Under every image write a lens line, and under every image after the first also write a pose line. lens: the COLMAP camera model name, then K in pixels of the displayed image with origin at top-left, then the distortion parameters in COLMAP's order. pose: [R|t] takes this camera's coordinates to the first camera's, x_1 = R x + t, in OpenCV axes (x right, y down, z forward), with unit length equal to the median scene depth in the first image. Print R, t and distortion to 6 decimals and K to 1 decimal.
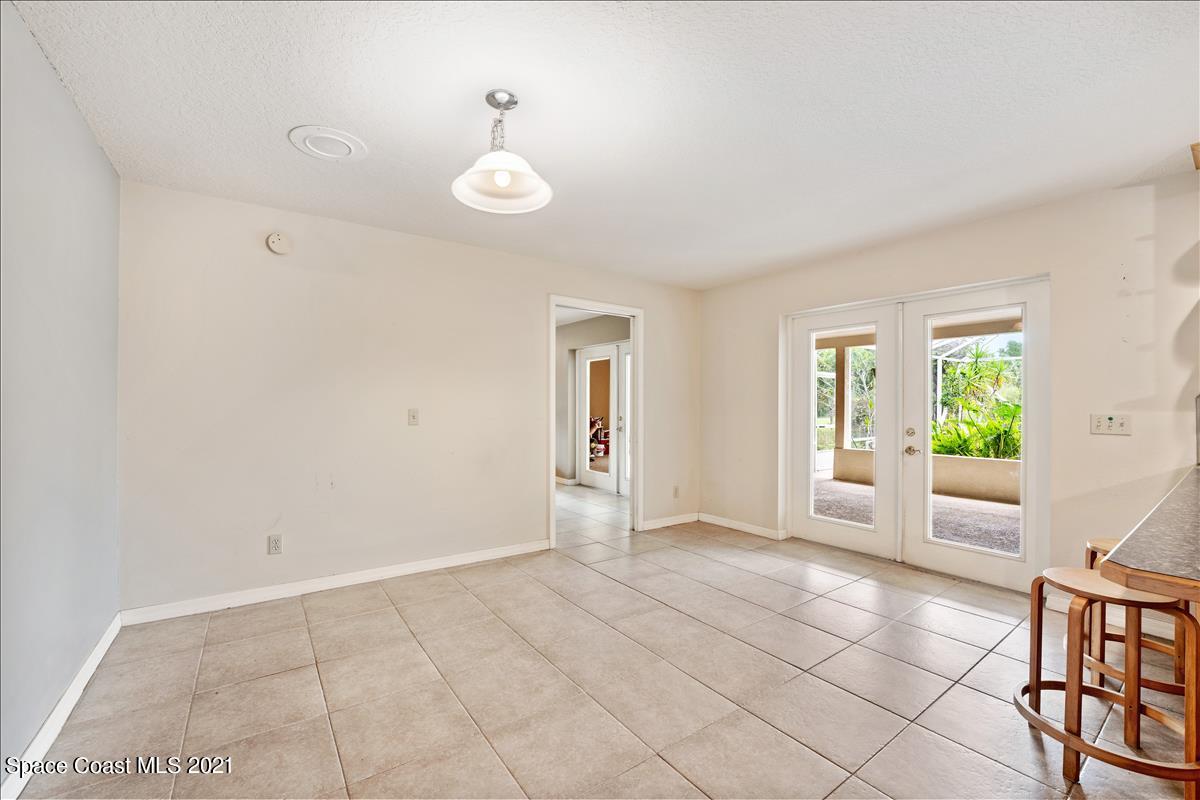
lens RADIAL K [[488.7, 0, 602.2], [0, 488.7, 402.2], [0, 0, 1]] dist [-0.025312, 0.000768]
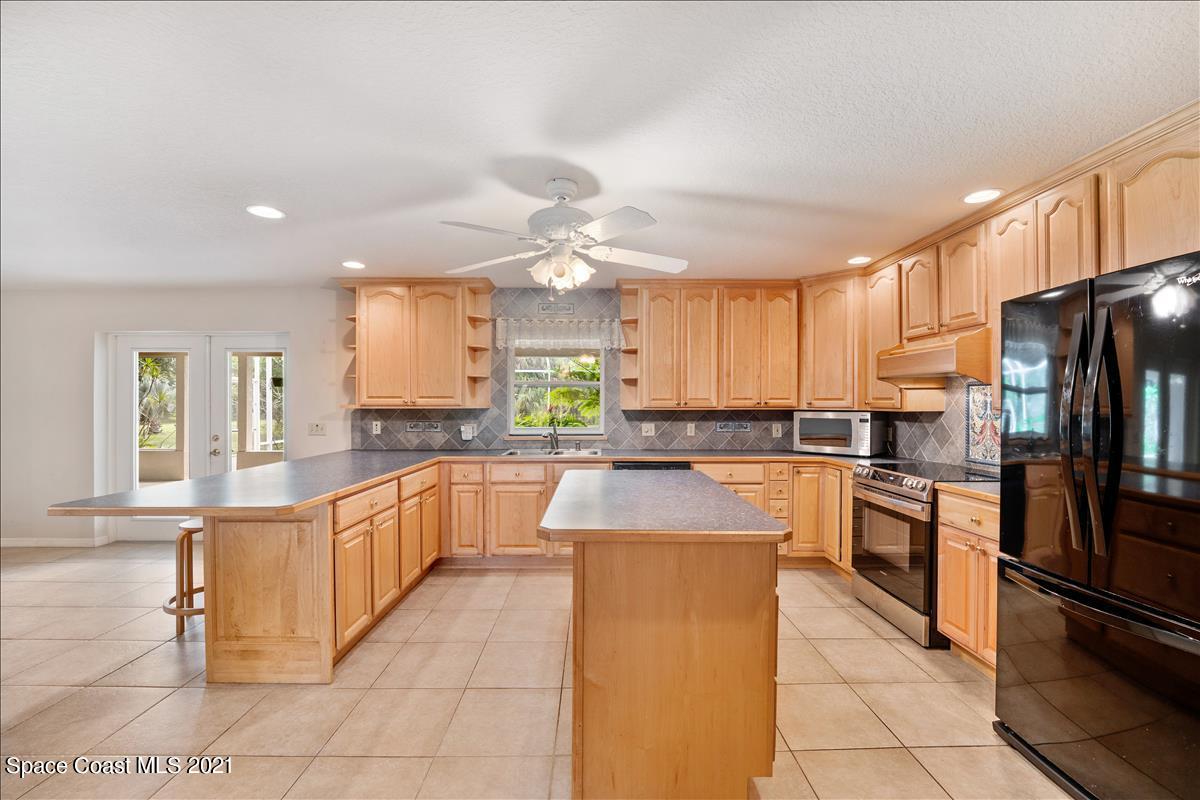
lens RADIAL K [[488.7, 0, 602.2], [0, 488.7, 402.2], [0, 0, 1]] dist [-0.025312, 0.000768]
pose [[0.577203, 0.000152, 0.816600, 0.259653], [-0.002345, 0.999996, 0.001472, -0.051609], [-0.816597, -0.002764, 0.577202, -0.783626]]
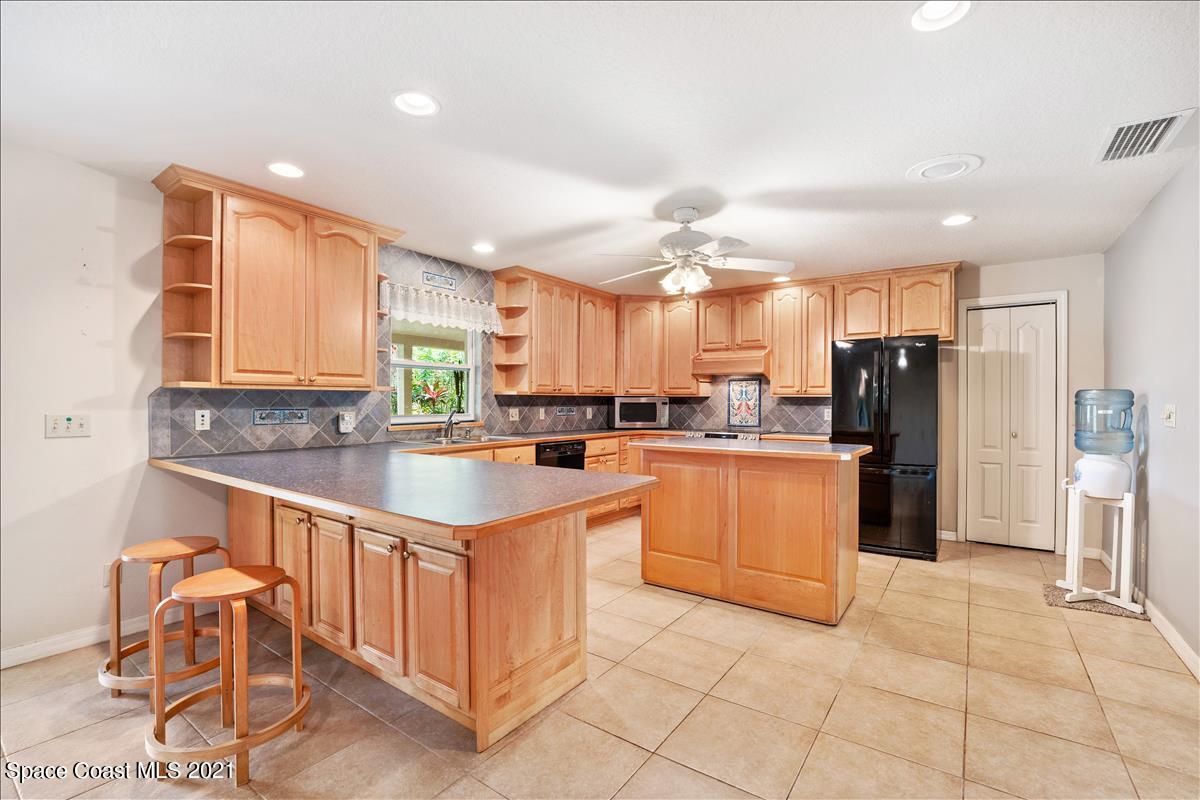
lens RADIAL K [[524.7, 0, 599.2], [0, 524.7, 402.6], [0, 0, 1]] dist [-0.027028, 0.000197]
pose [[-0.312822, -0.006932, 0.949787, -0.141473], [-0.007985, 0.999957, 0.004668, -0.009008], [-0.949778, -0.006124, -0.312864, 0.353491]]
